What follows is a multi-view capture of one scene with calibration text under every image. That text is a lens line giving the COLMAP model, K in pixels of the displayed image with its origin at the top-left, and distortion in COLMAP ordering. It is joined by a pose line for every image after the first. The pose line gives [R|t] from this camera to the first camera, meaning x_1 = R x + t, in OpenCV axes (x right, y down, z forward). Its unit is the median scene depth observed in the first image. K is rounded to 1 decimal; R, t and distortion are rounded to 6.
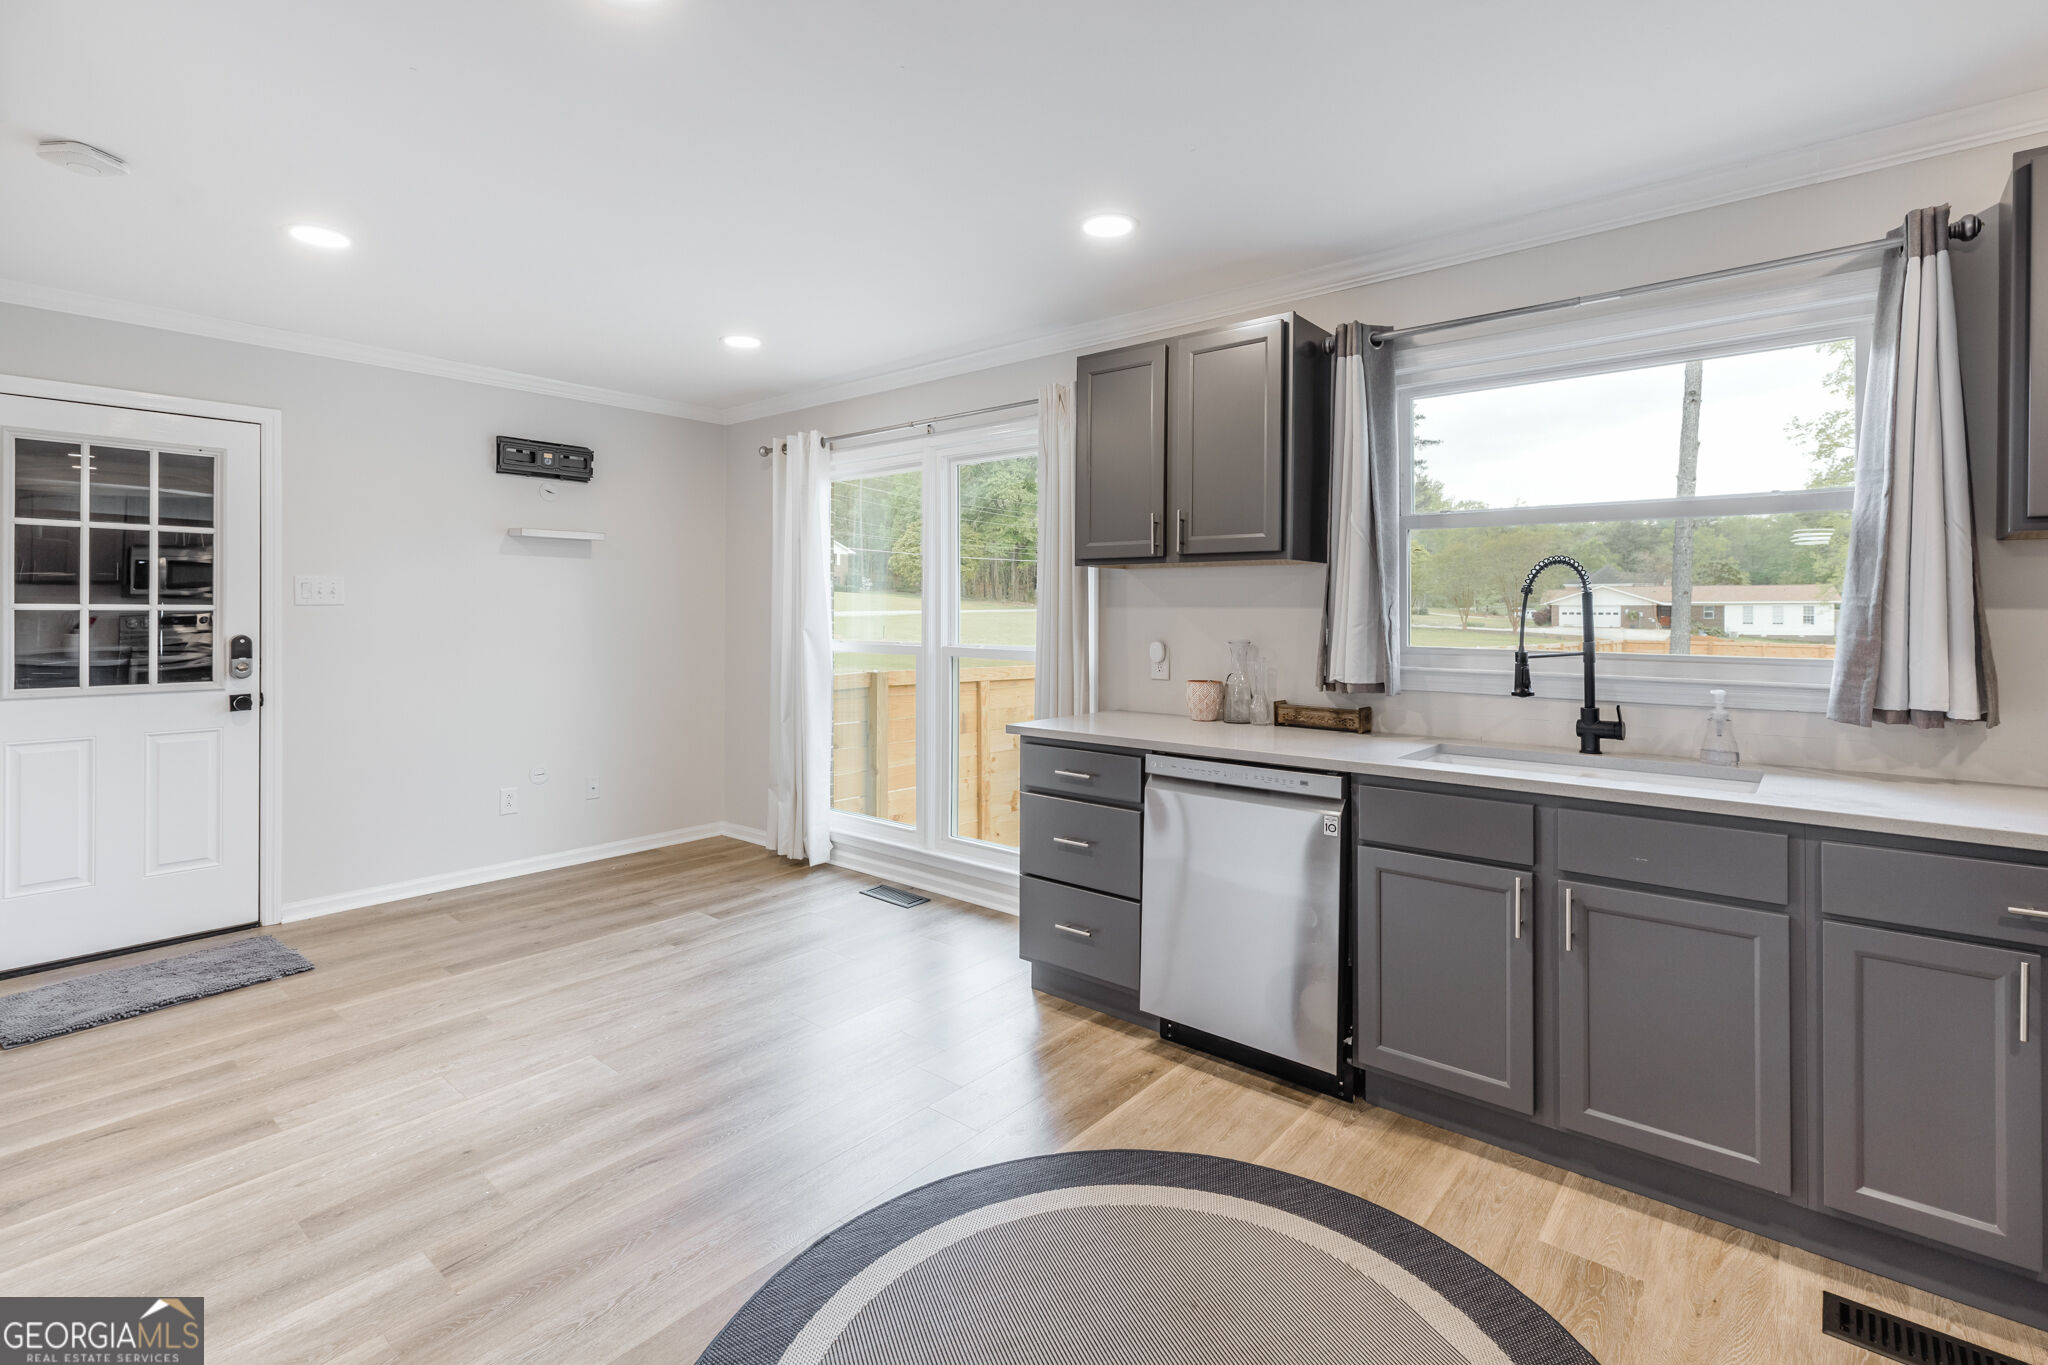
lens RADIAL K [[939.7, 0, 1027.2], [0, 939.7, 620.9], [0, 0, 1]] dist [0.001055, -0.000062]
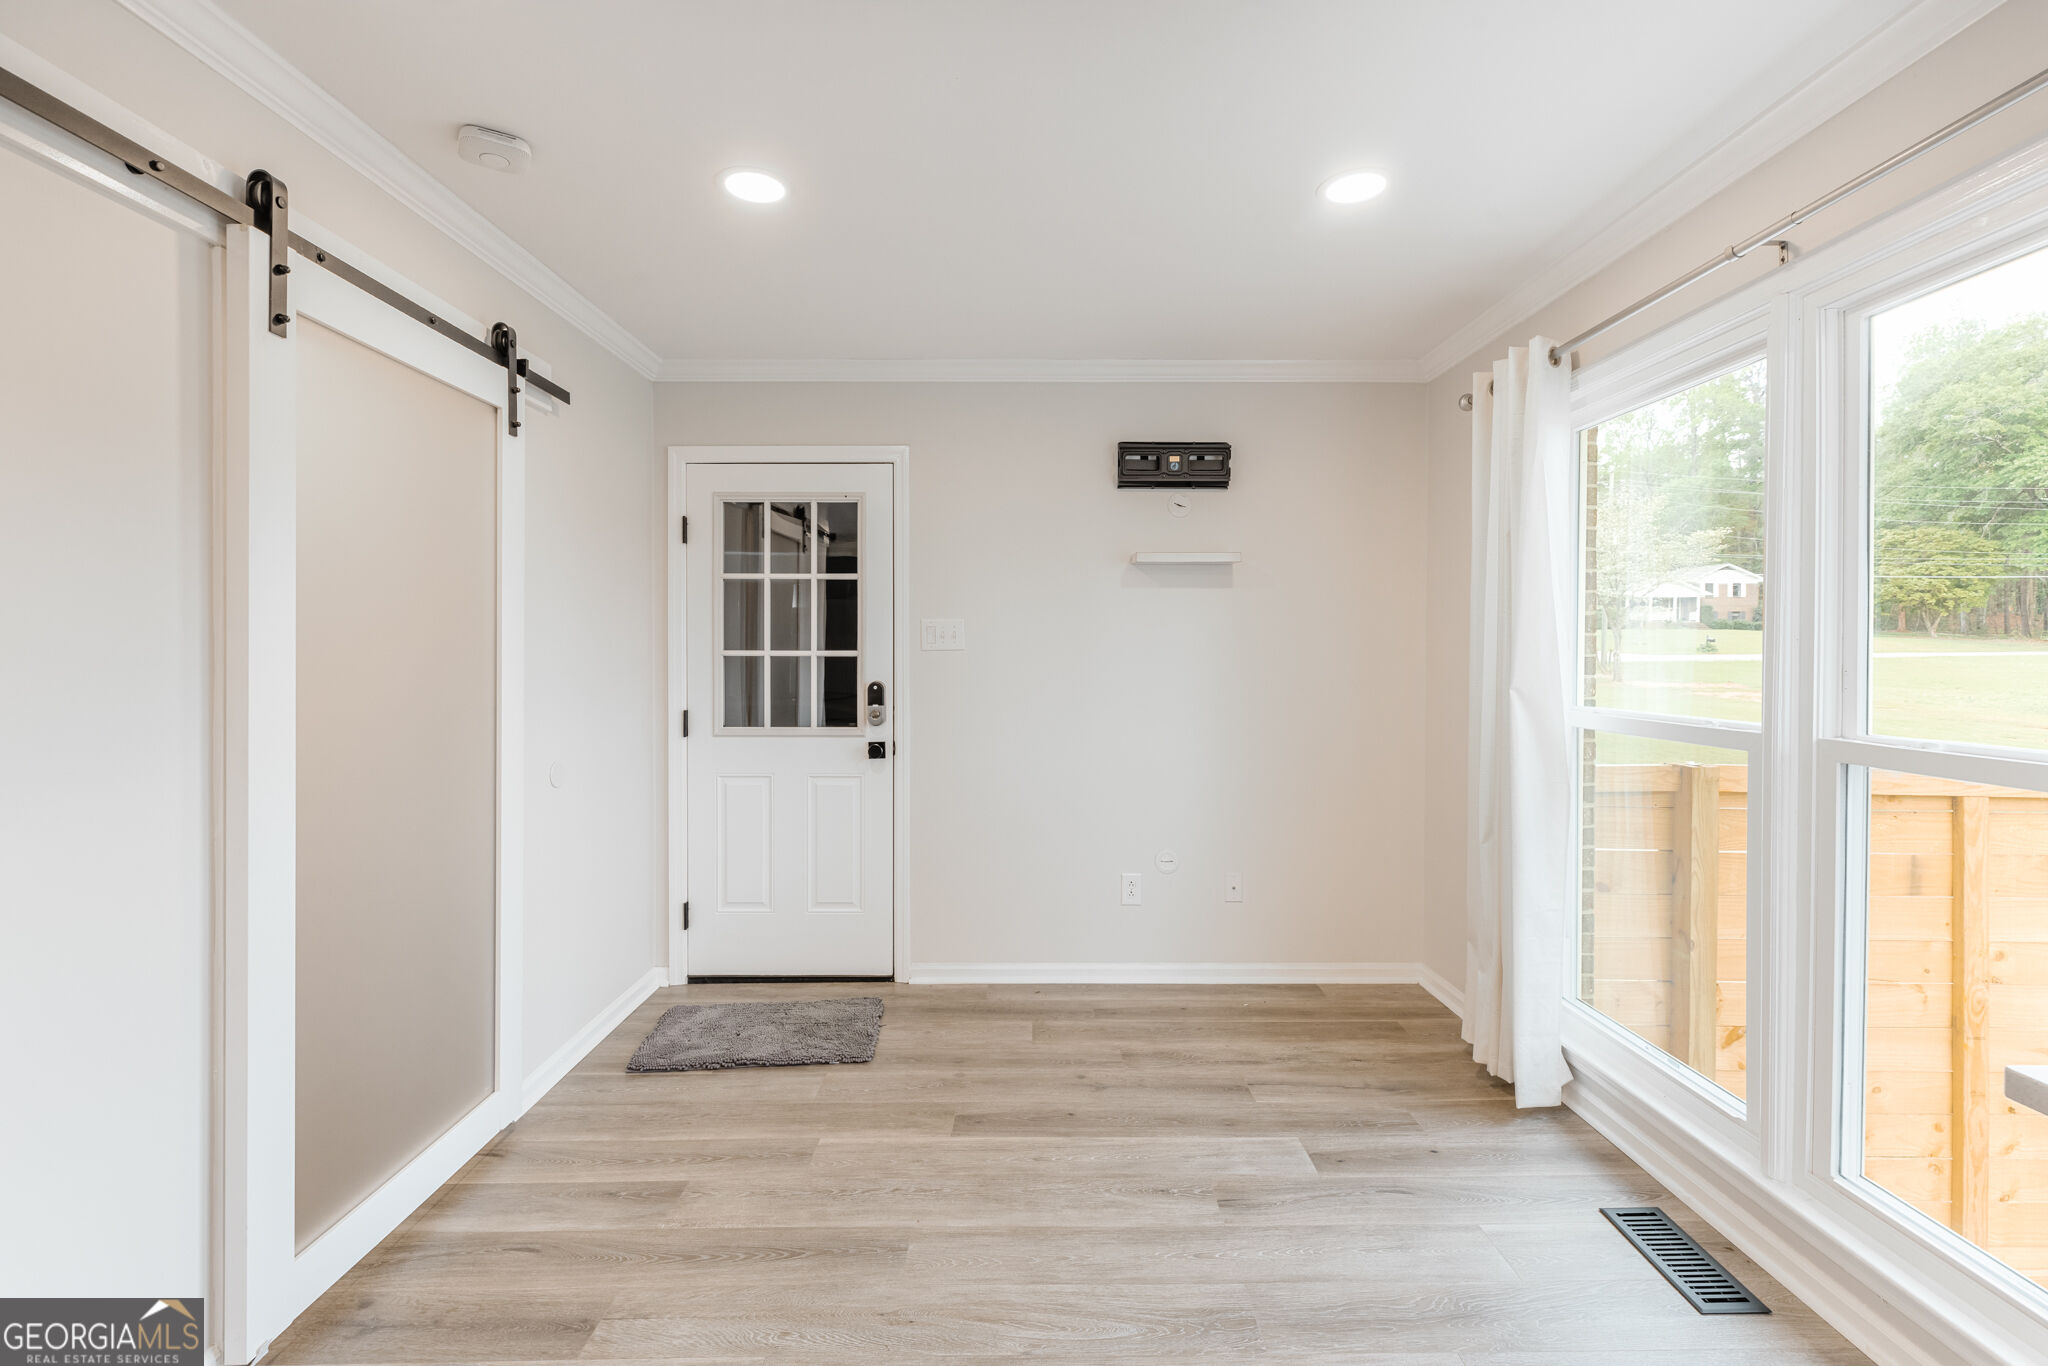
lens RADIAL K [[928.3, 0, 1026.9], [0, 928.3, 664.3], [0, 0, 1]] dist [0.003135, 0.000098]
pose [[0.655696, 0.007597, -0.754987, -0.003818], [-0.007013, 0.999968, 0.003971, -0.006713], [0.754993, 0.002691, 0.655728, 0.433761]]
